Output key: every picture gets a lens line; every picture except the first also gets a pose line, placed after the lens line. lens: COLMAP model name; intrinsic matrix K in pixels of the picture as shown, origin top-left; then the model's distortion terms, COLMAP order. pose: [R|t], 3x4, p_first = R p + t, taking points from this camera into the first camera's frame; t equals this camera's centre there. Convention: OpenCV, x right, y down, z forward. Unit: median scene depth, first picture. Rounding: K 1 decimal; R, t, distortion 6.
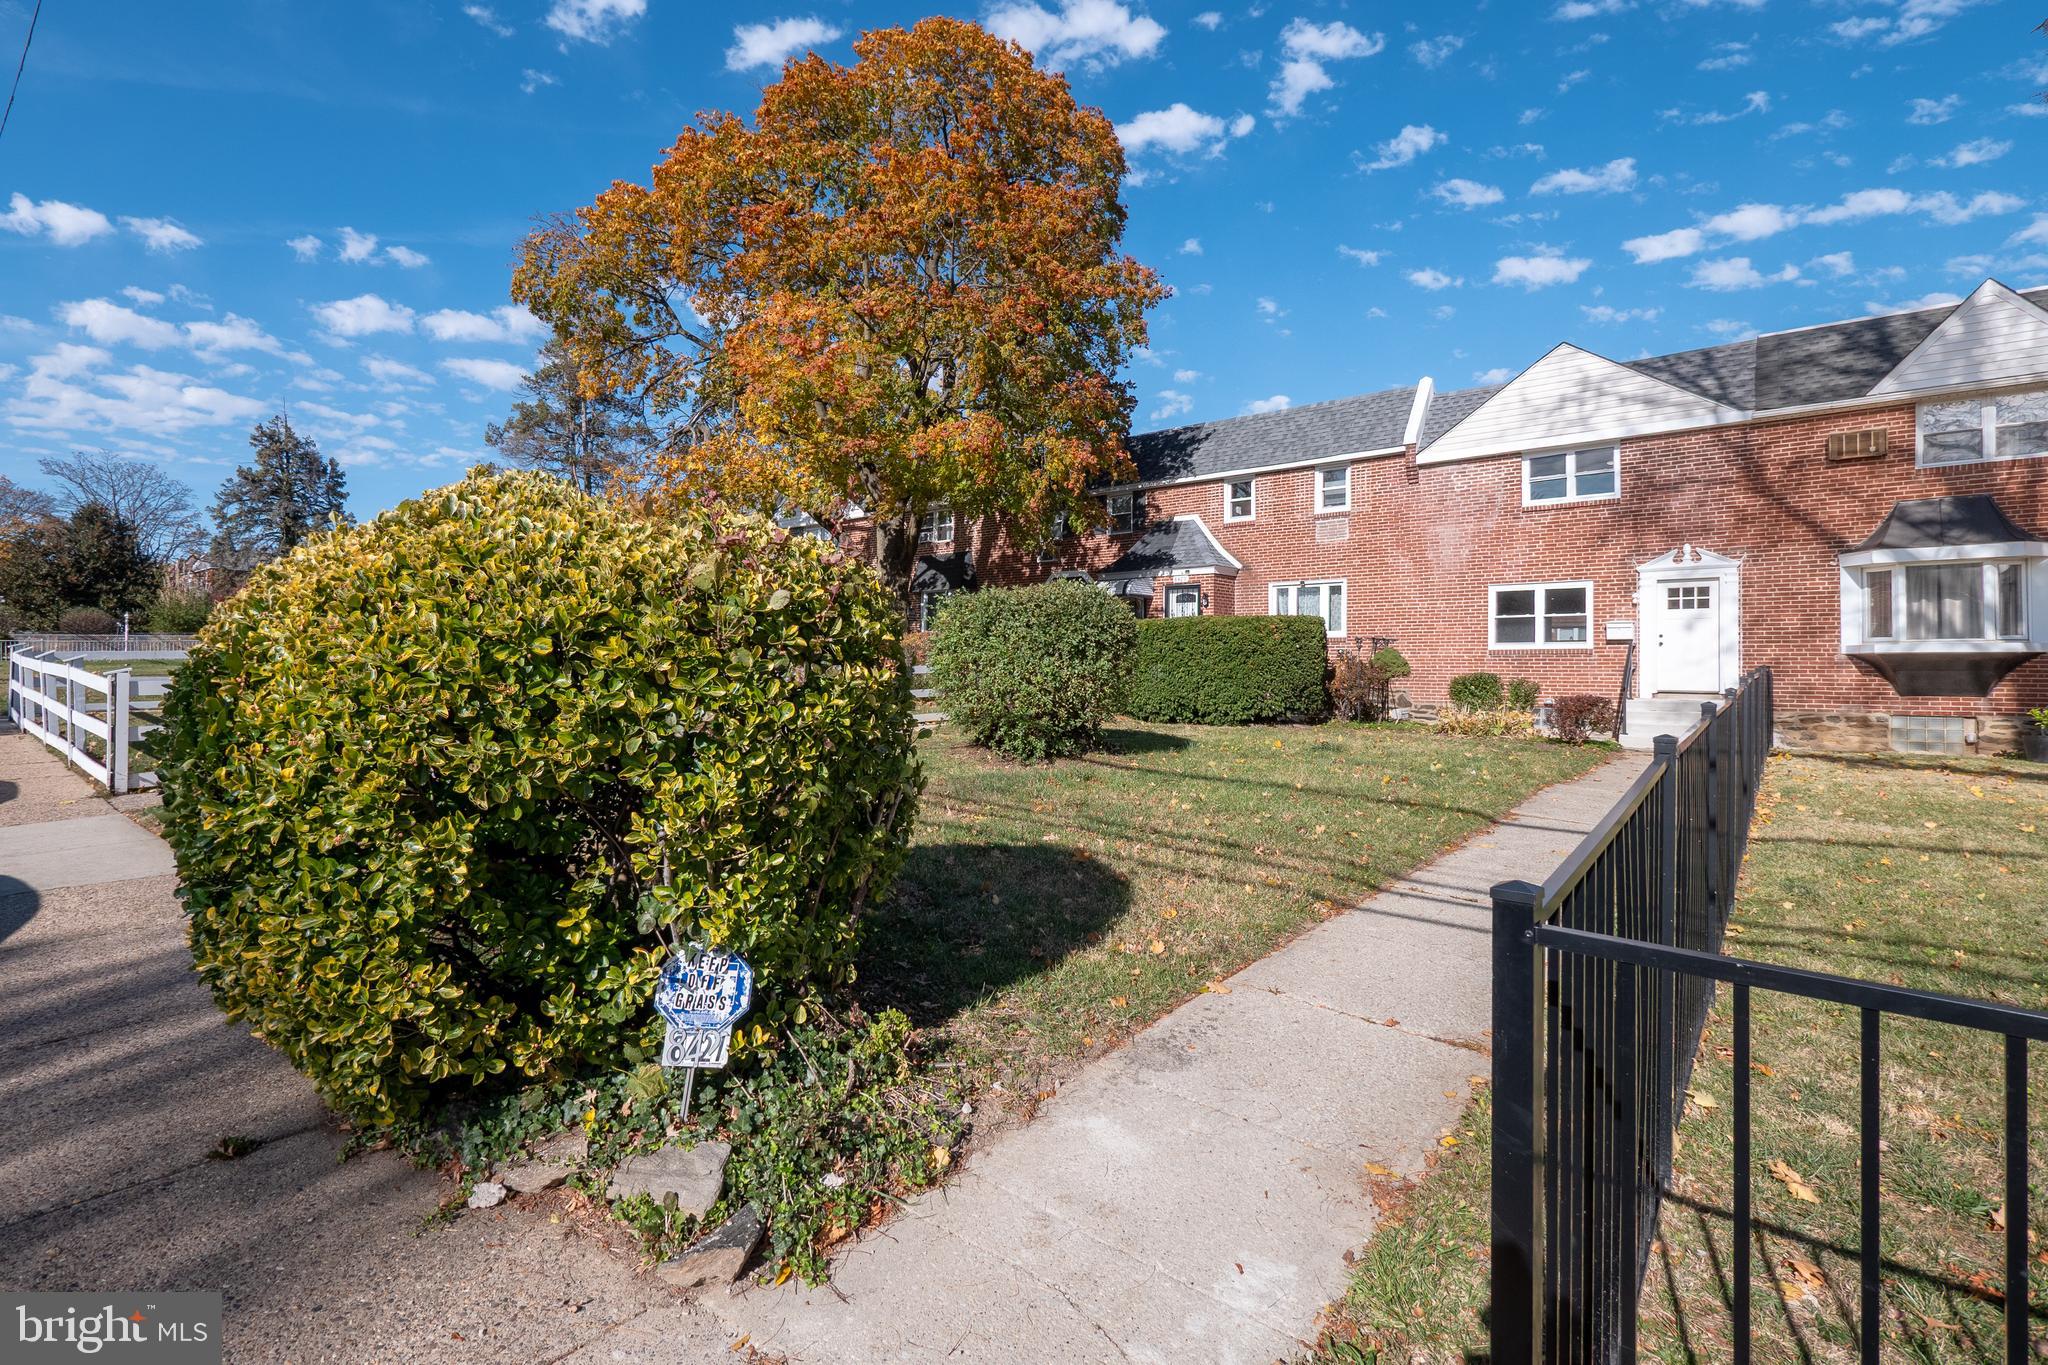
lens RADIAL K [[861.0, 0, 1020.3], [0, 861.0, 668.1], [0, 0, 1]] dist [-0.007914, 0.001093]
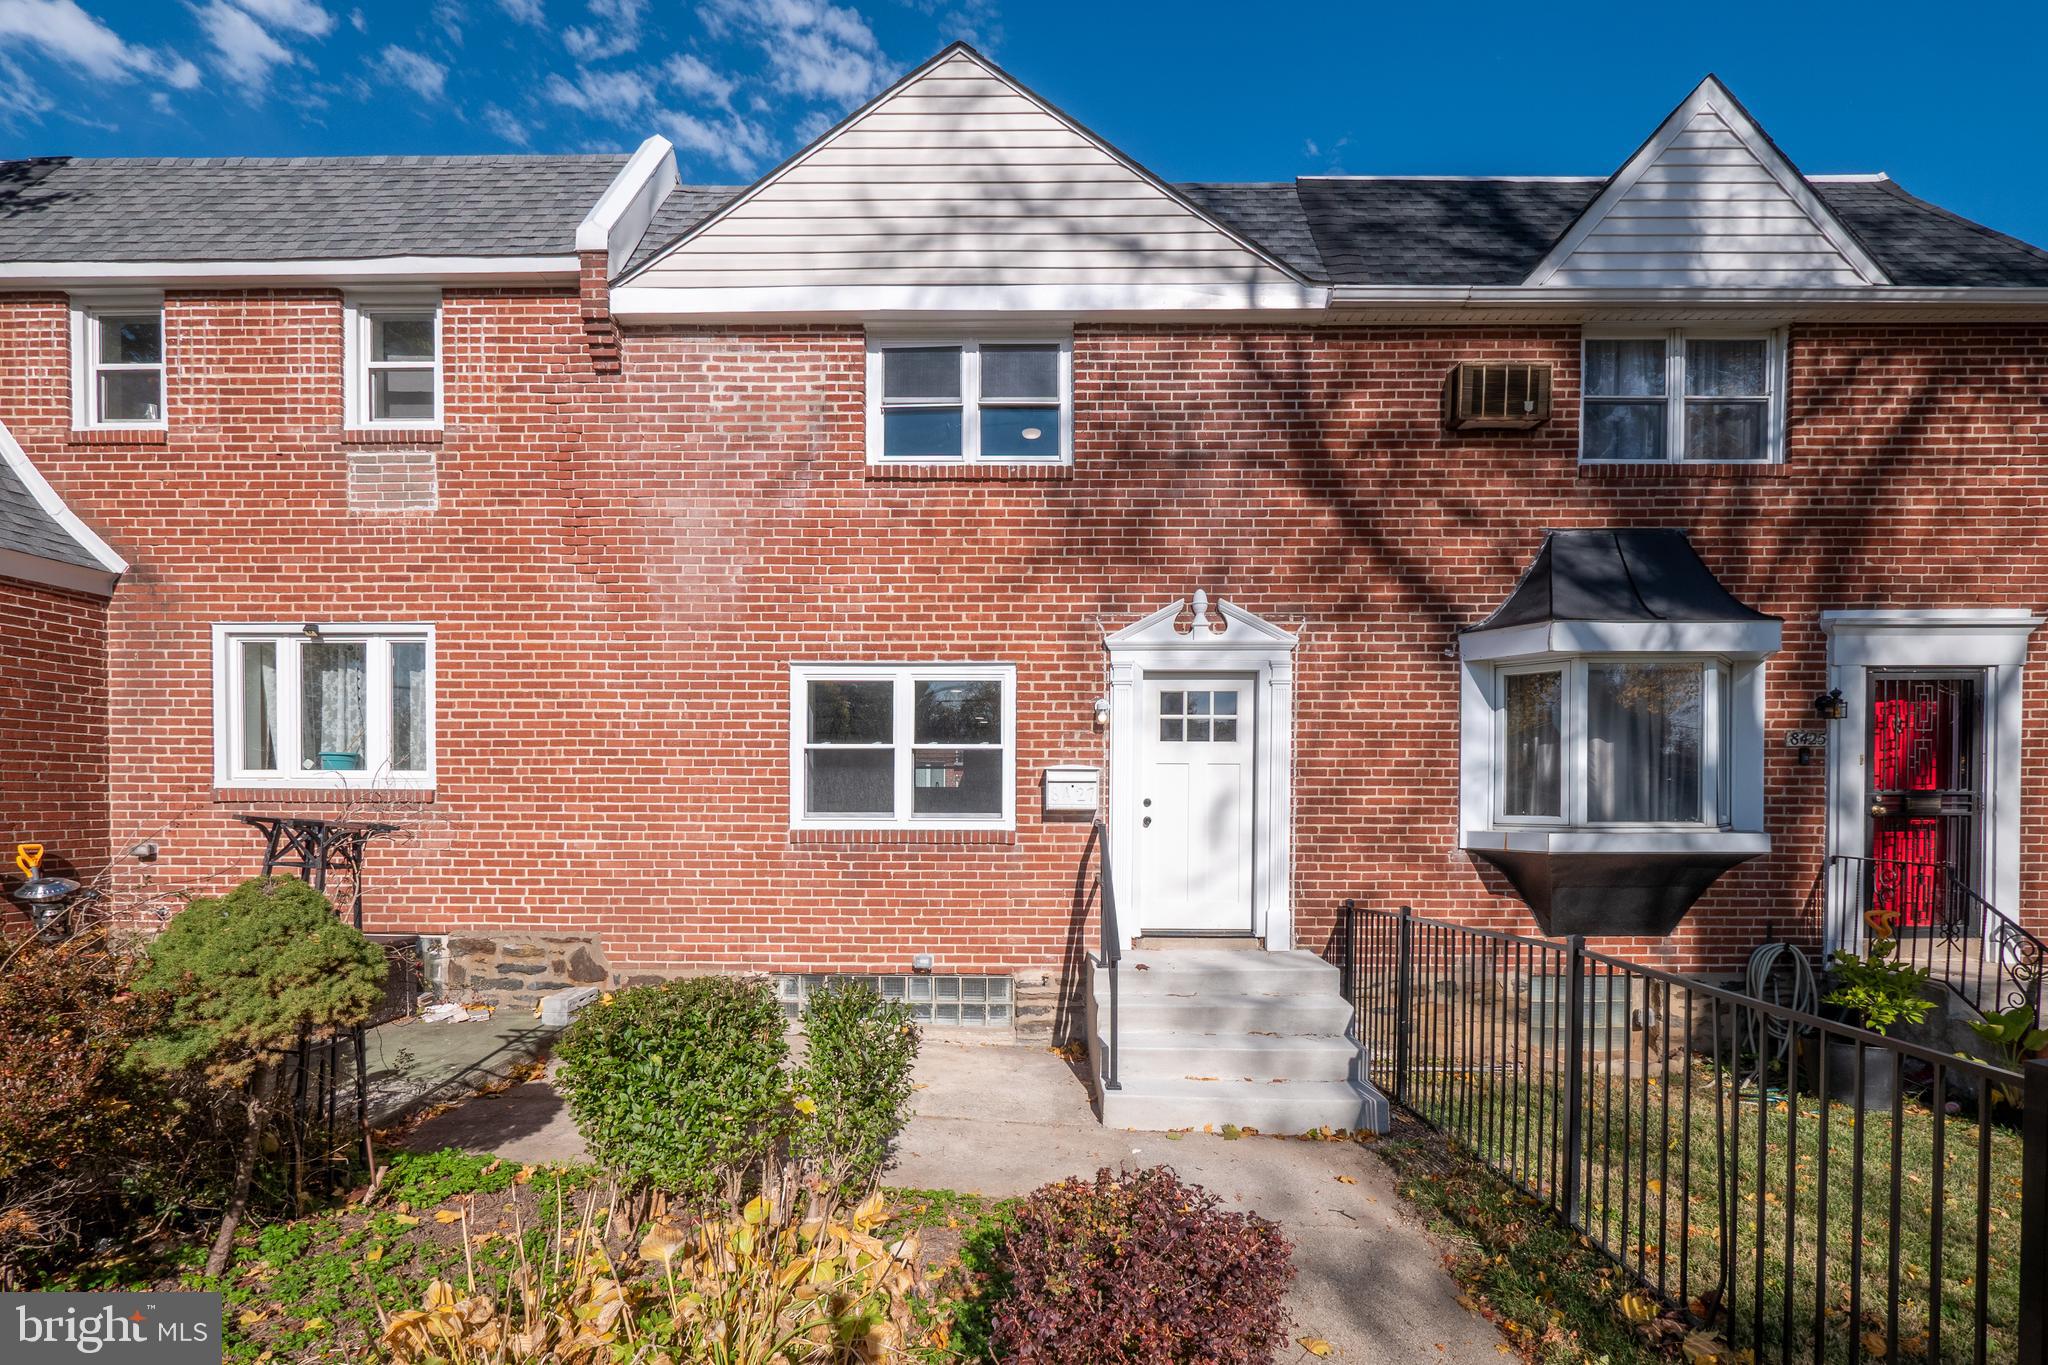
lens RADIAL K [[861.0, 0, 982.5], [0, 861.0, 823.6], [0, 0, 1]] dist [-0.007914, 0.001093]
pose [[0.809478, 0.003627, 0.587139, 0.427347], [-0.002548, 0.999993, -0.002665, -0.025912], [-0.587144, 0.000661, 0.809482, 0.699138]]
